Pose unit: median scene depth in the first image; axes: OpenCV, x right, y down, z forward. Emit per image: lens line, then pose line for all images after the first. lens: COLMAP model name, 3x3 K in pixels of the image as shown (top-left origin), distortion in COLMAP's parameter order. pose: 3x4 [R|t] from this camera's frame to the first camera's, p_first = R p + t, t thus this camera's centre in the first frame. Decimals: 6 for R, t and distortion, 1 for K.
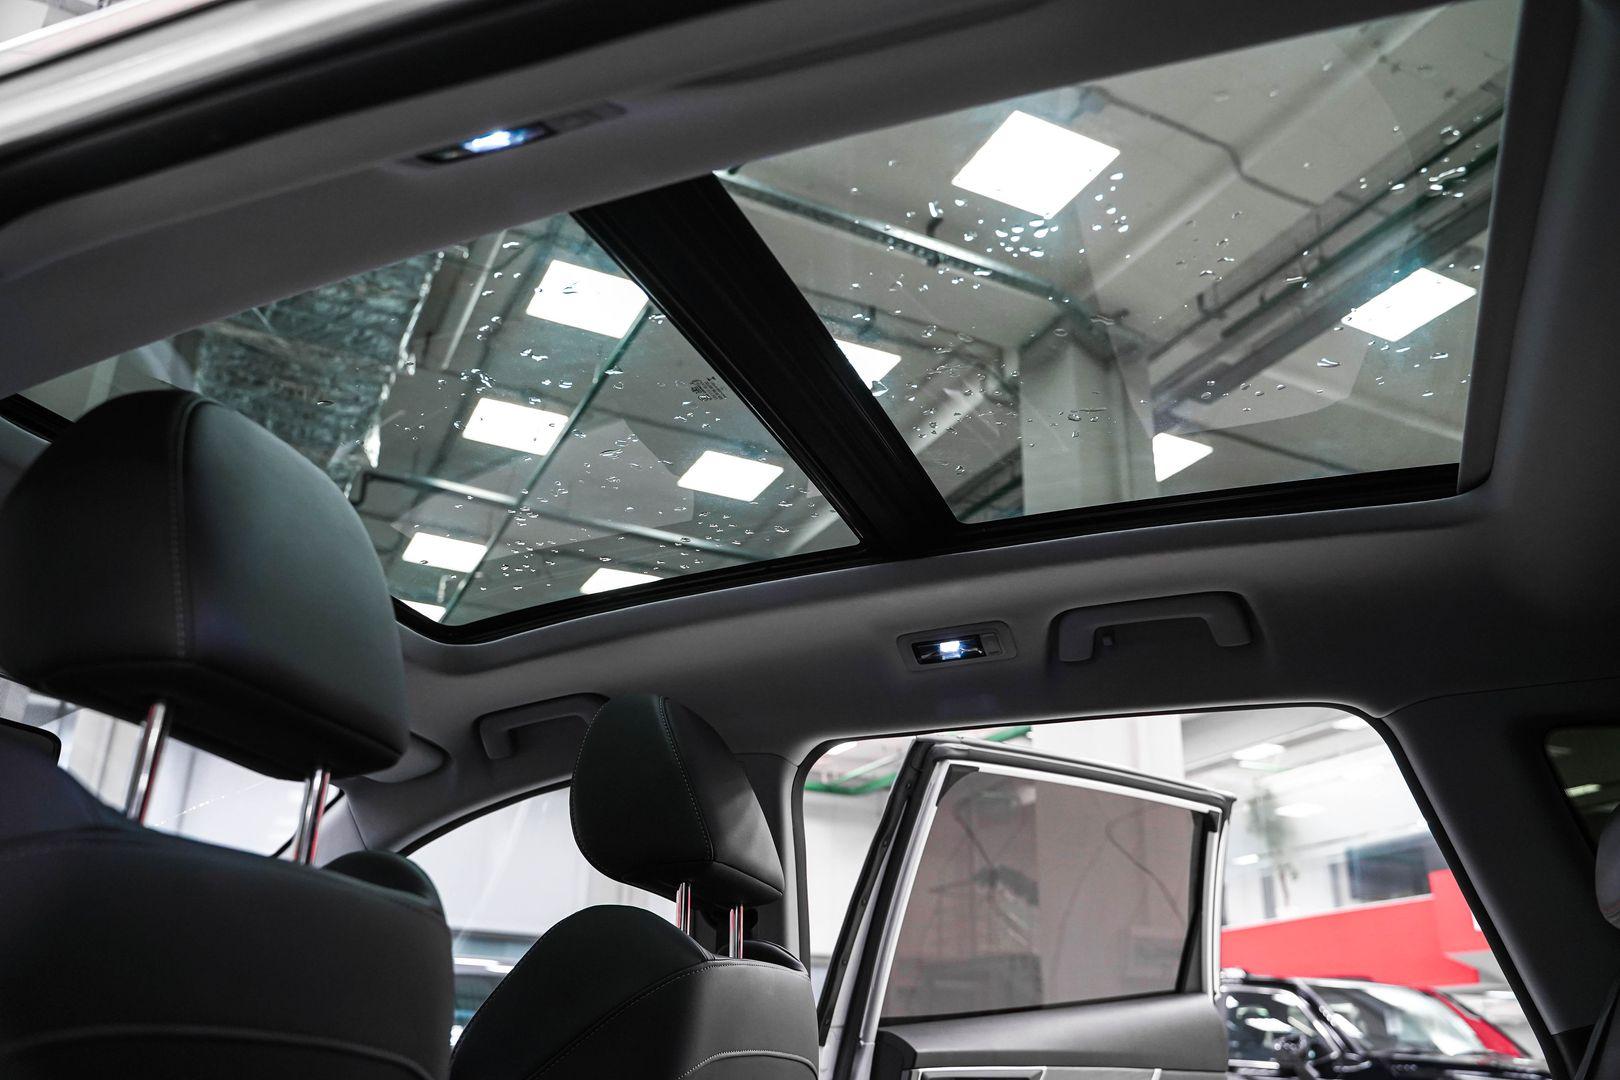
lens RADIAL K [[1299.6, 0, 810.0], [0, 1299.6, 540.0], [0, 0, 1]] dist [-0.118841, 0.088179]
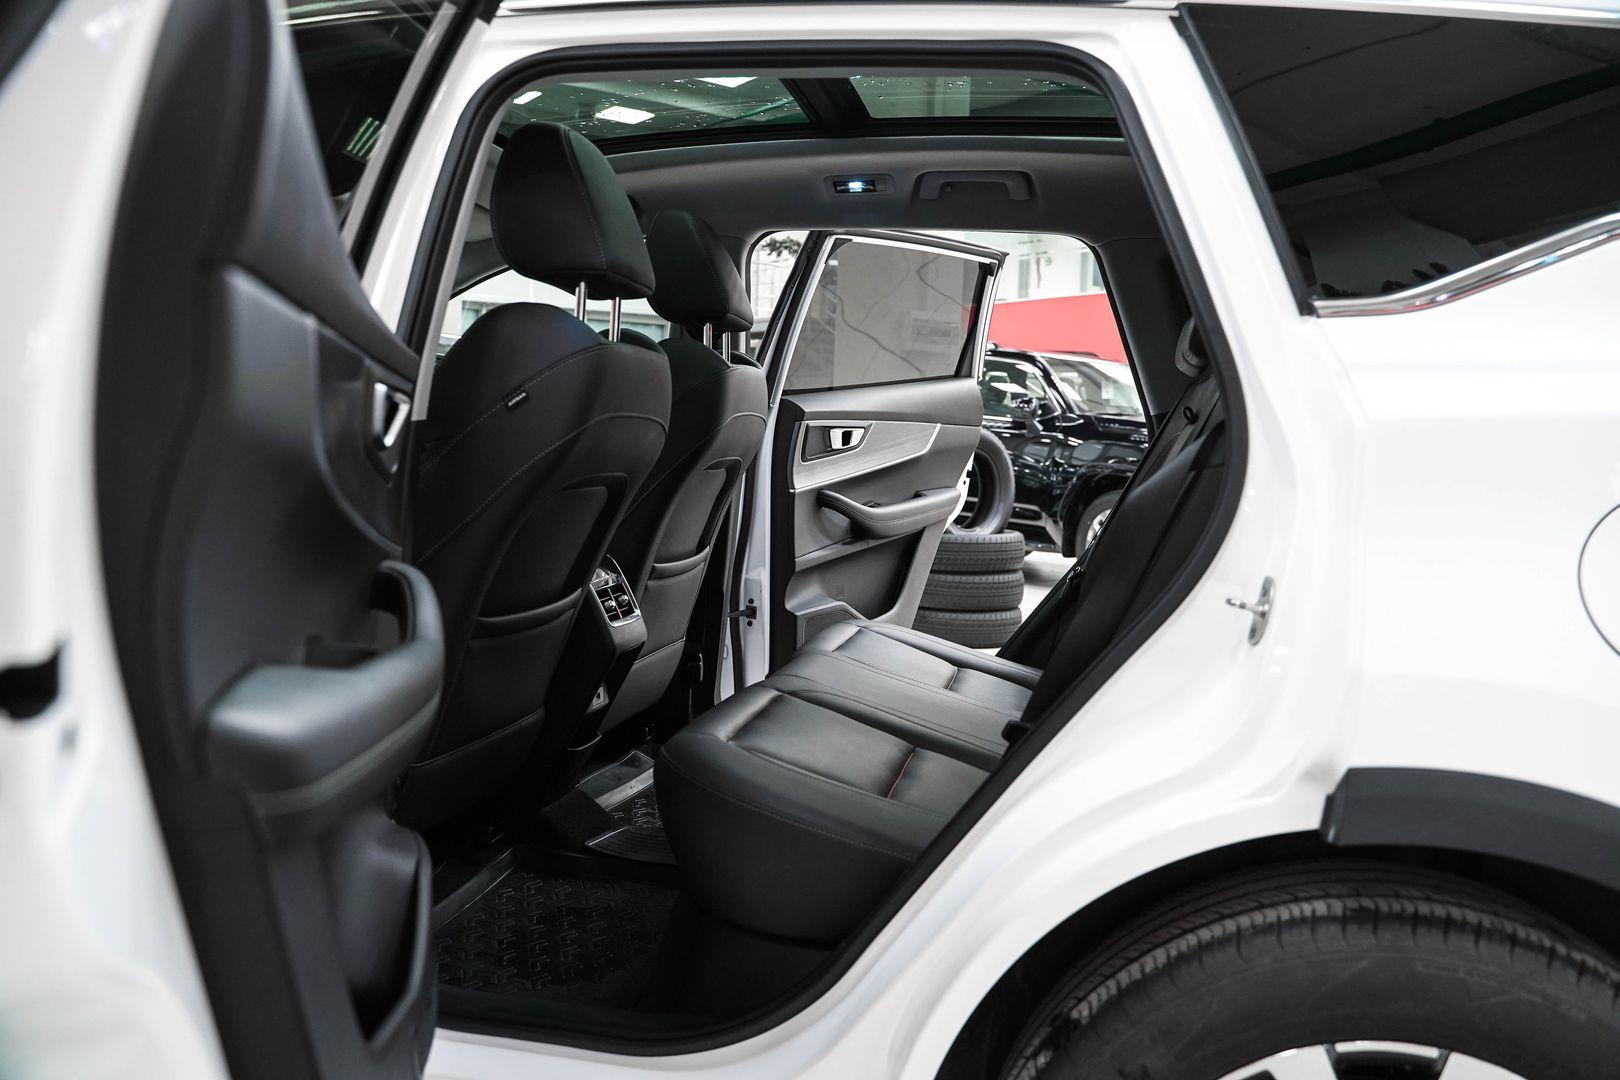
lens RADIAL K [[1299.6, 0, 810.0], [0, 1299.6, 540.0], [0, 0, 1]] dist [-0.118841, 0.088179]
pose [[0.984591, -0.003845, 0.174832, -0.061944], [-0.079194, 0.881563, 0.465377, -0.072171], [-0.155915, -0.472051, 0.867674, -0.165823]]
